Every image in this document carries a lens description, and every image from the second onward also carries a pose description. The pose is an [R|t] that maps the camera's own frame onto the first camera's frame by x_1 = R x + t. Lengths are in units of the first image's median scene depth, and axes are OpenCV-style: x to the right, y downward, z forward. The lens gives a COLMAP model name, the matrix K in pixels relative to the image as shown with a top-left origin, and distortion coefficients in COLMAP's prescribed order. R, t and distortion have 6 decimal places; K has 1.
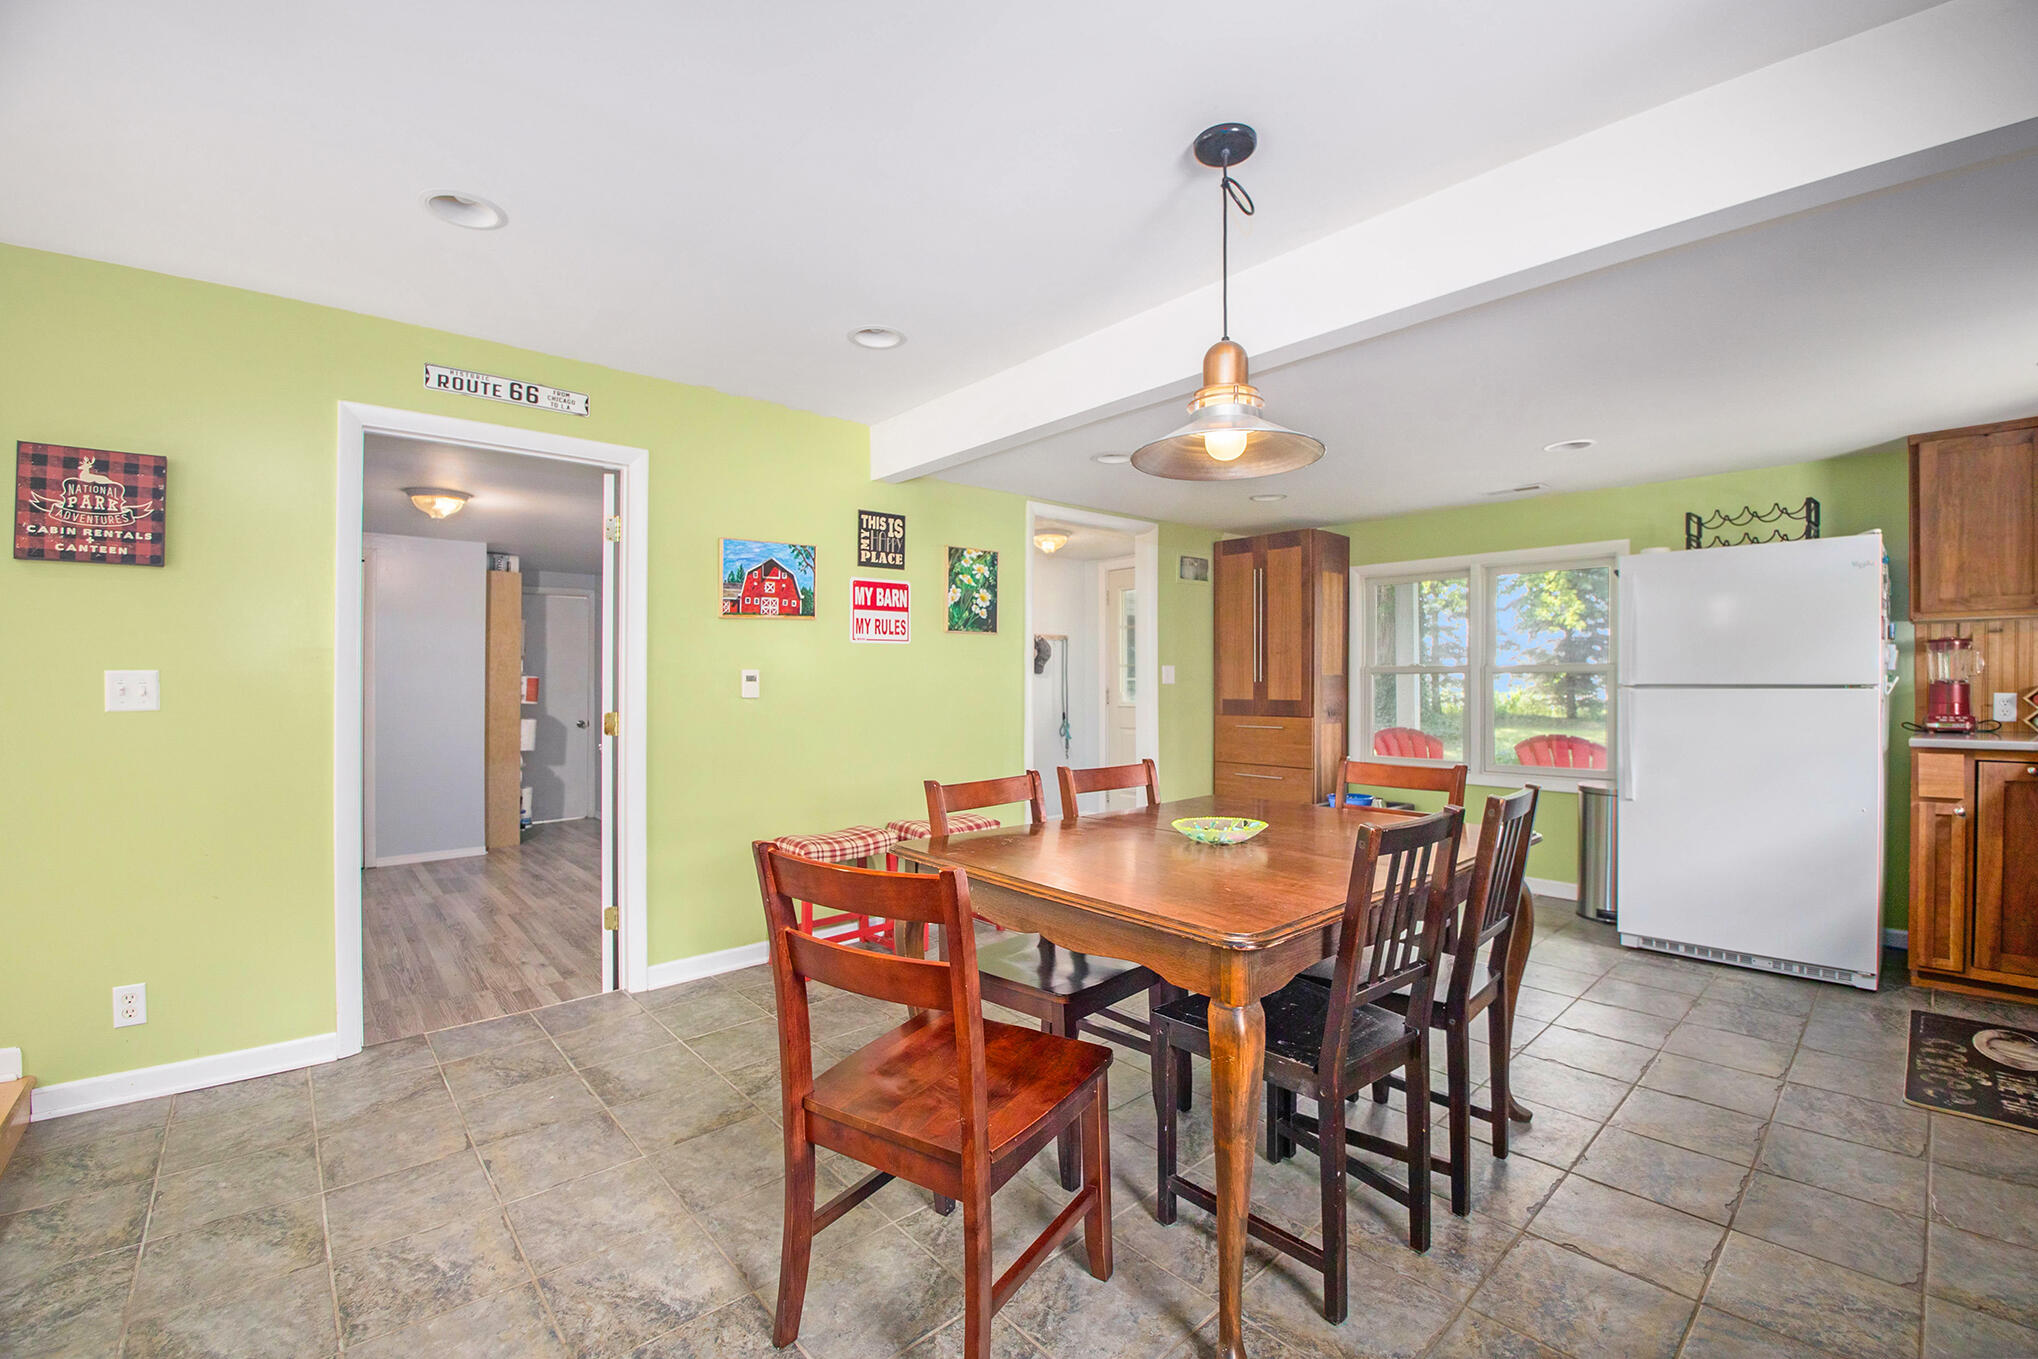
lens RADIAL K [[863.8, 0, 1035.9], [0, 863.8, 681.6], [0, 0, 1]] dist [-0.018095, -0.001361]
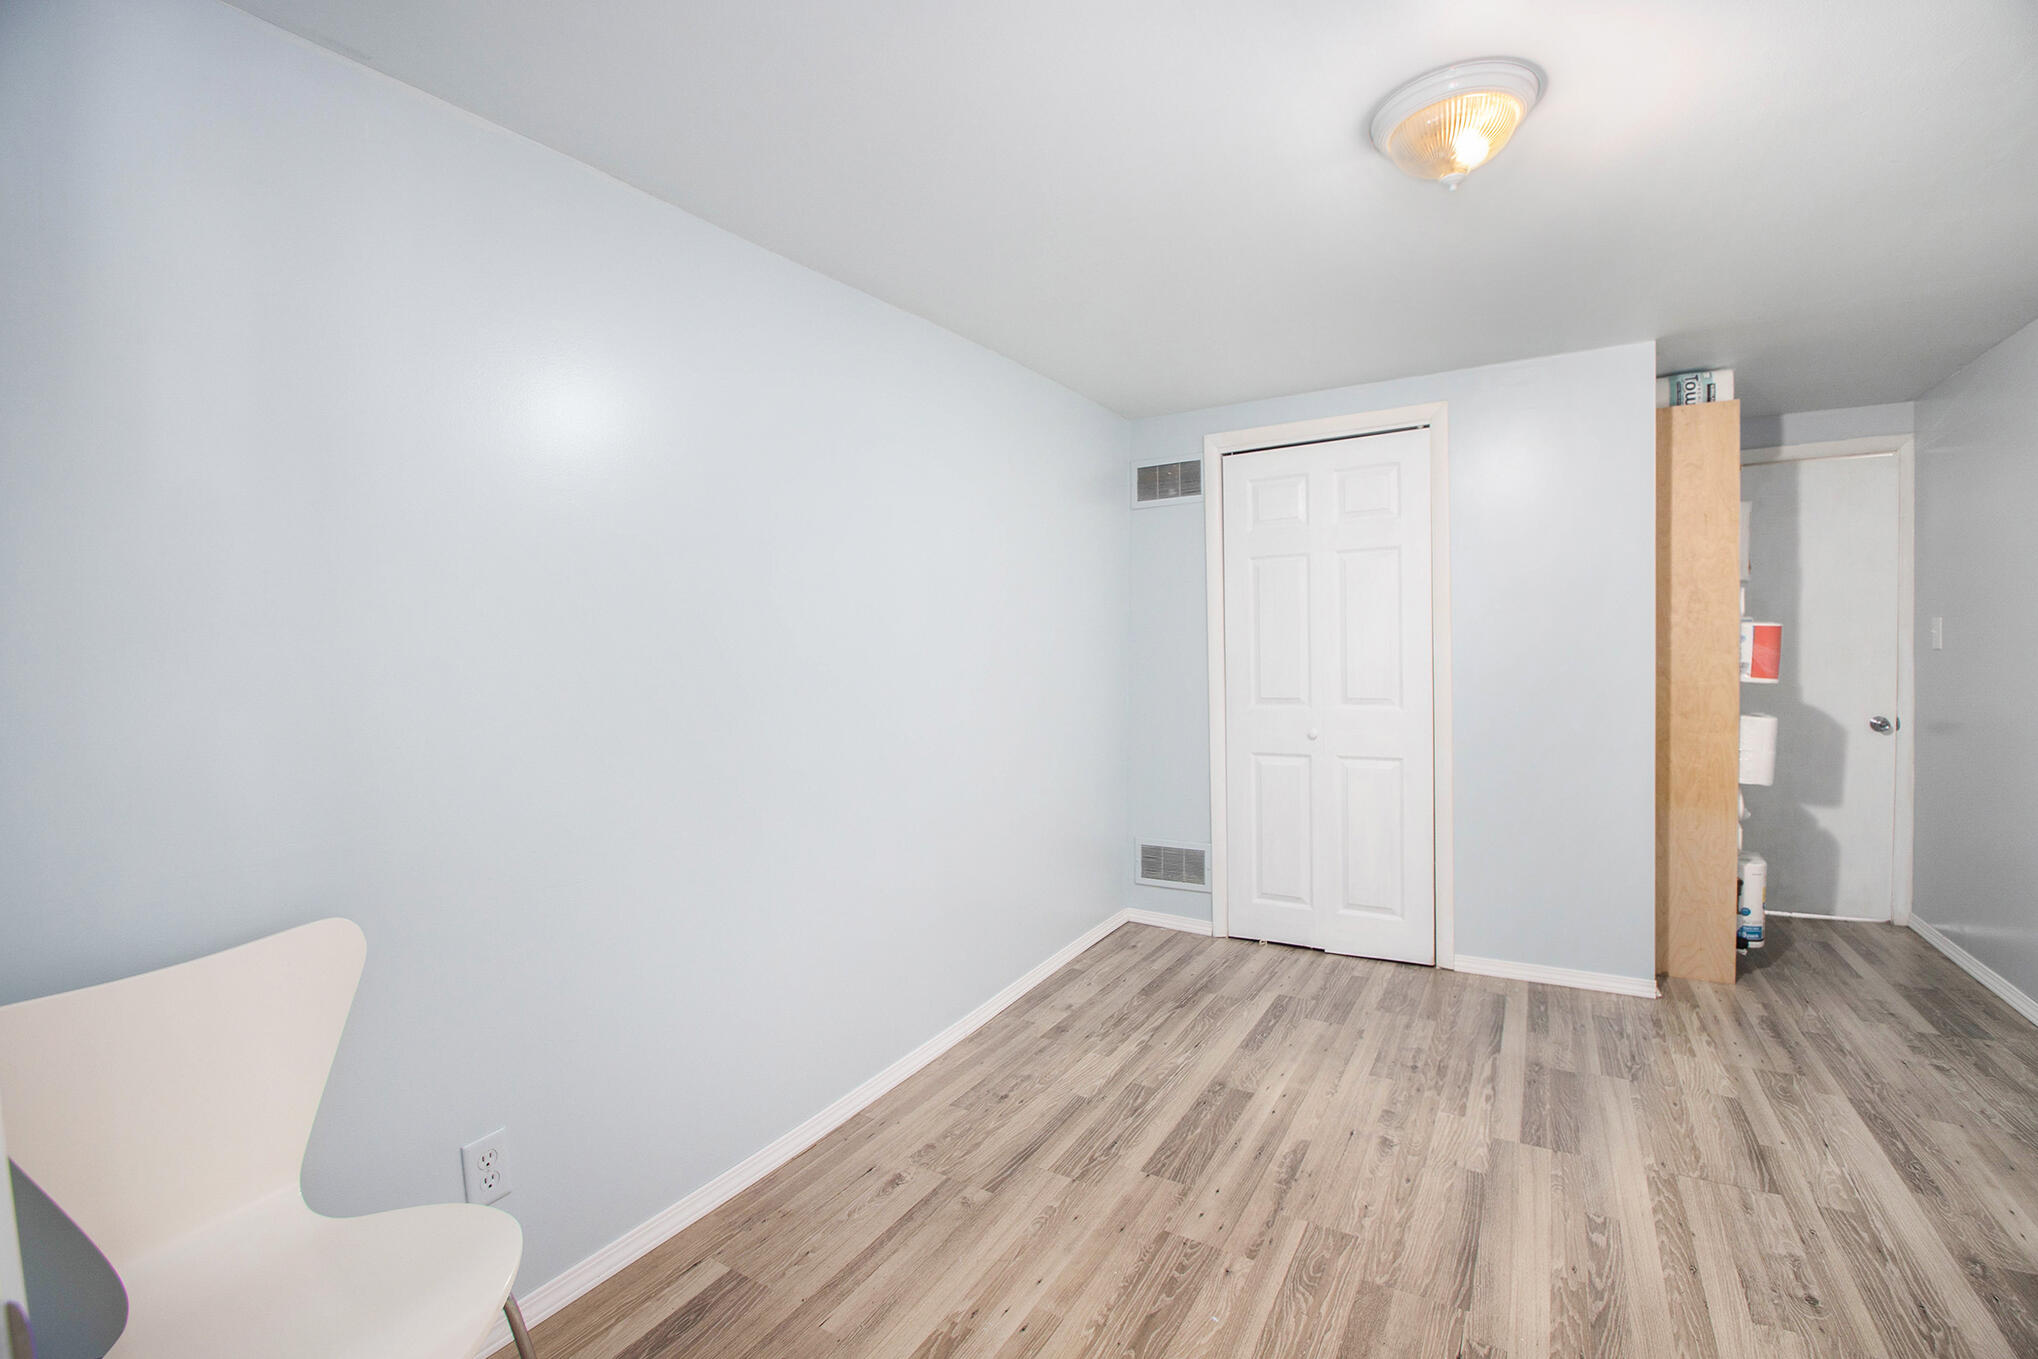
lens RADIAL K [[863.8, 0, 1040.6], [0, 863.8, 675.0], [0, 0, 1]] dist [-0.018095, -0.001361]
pose [[0.328380, 0.014306, -0.944437, -0.283829], [0.016547, 0.999645, 0.020896, 0.005866], [0.944401, -0.022490, 0.328027, 0.482763]]
